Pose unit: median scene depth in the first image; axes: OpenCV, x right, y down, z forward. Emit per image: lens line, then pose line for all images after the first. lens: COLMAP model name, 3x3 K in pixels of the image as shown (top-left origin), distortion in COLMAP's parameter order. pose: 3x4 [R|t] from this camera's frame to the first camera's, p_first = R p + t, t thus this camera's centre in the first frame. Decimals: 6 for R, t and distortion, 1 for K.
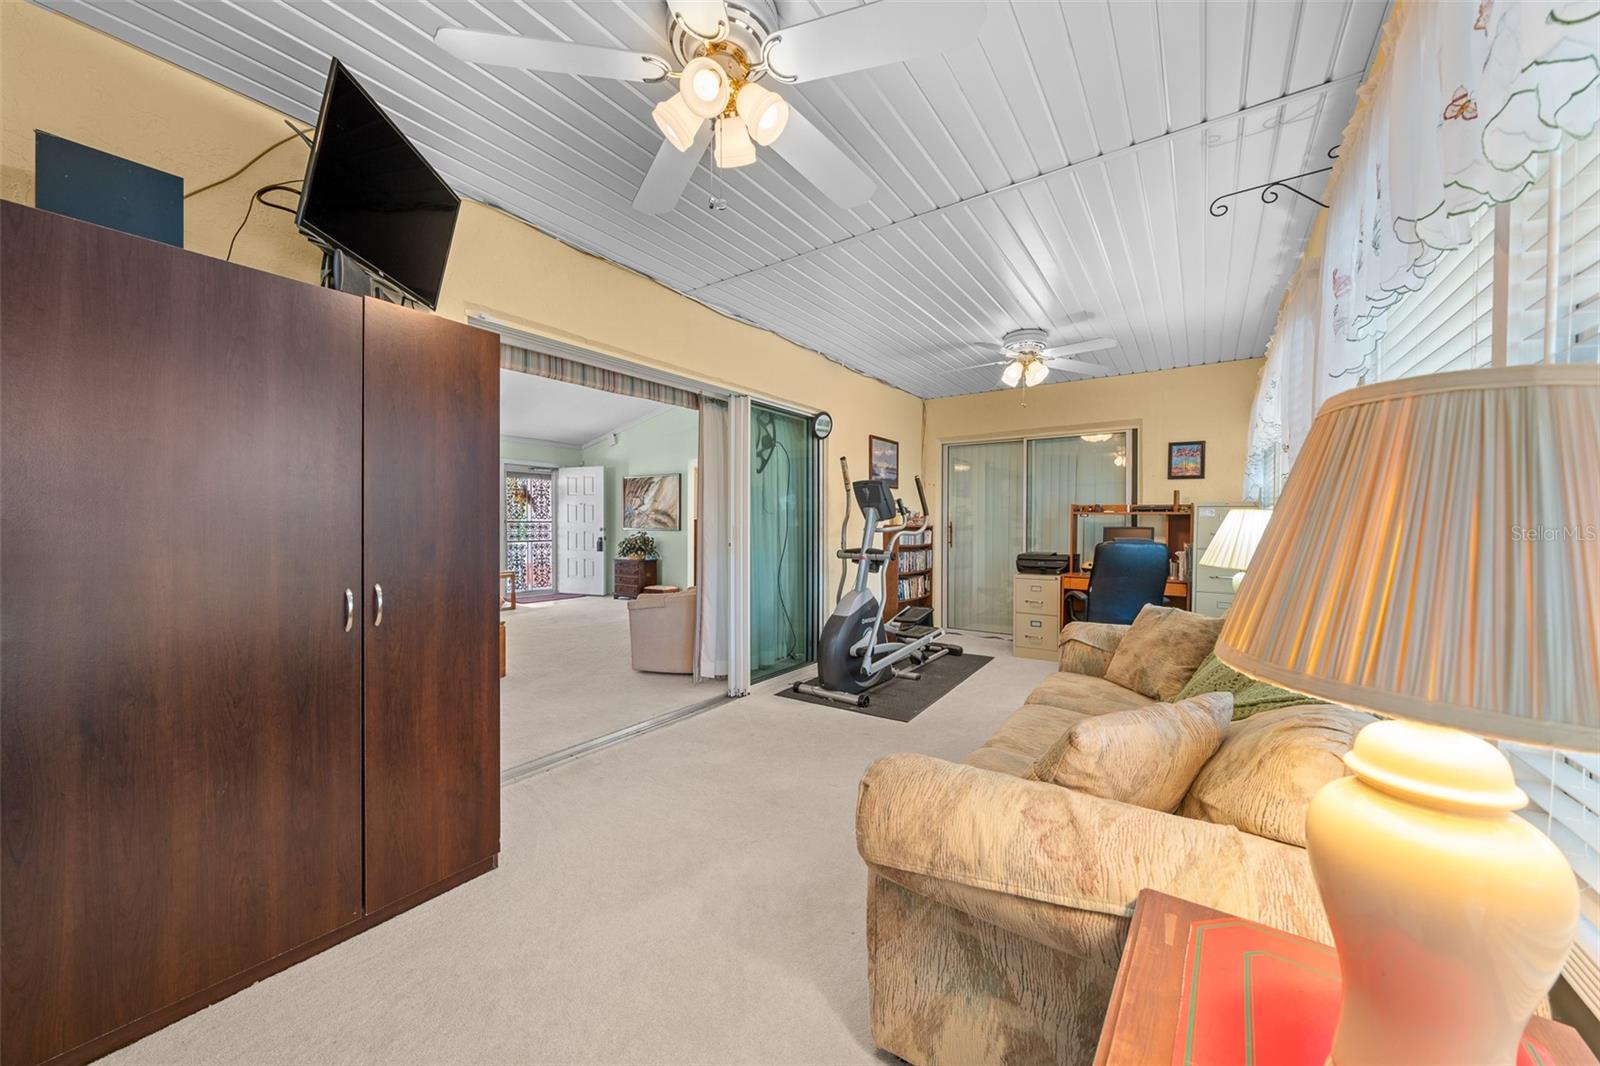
lens RADIAL K [[554.3, 0, 825.8], [0, 554.3, 531.6], [0, 0, 1]] dist [0.001403, -0.000021]
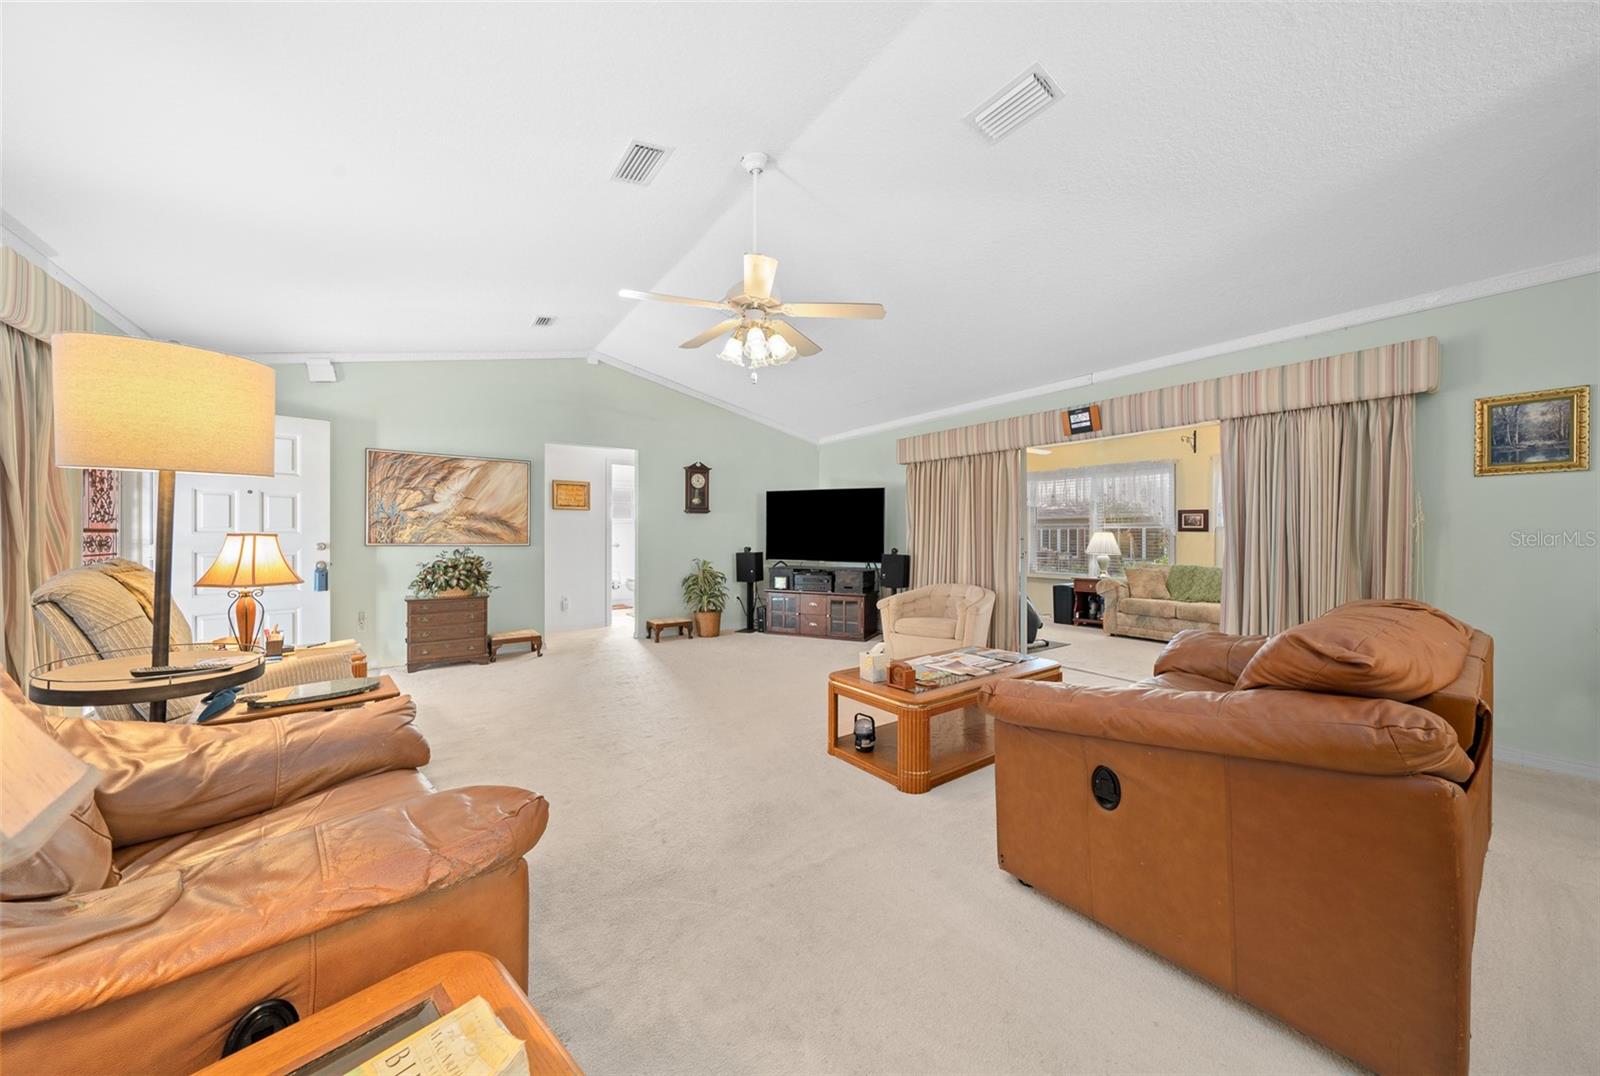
lens RADIAL K [[554.3, 0, 799.6], [0, 554.3, 536.3], [0, 0, 1]] dist [0.001403, -0.000021]
pose [[0.374040, 0.000017, 0.927413, -0.710512], [0.012038, 0.999916, -0.004873, -0.005562], [-0.927335, 0.012987, 0.374008, 0.414742]]
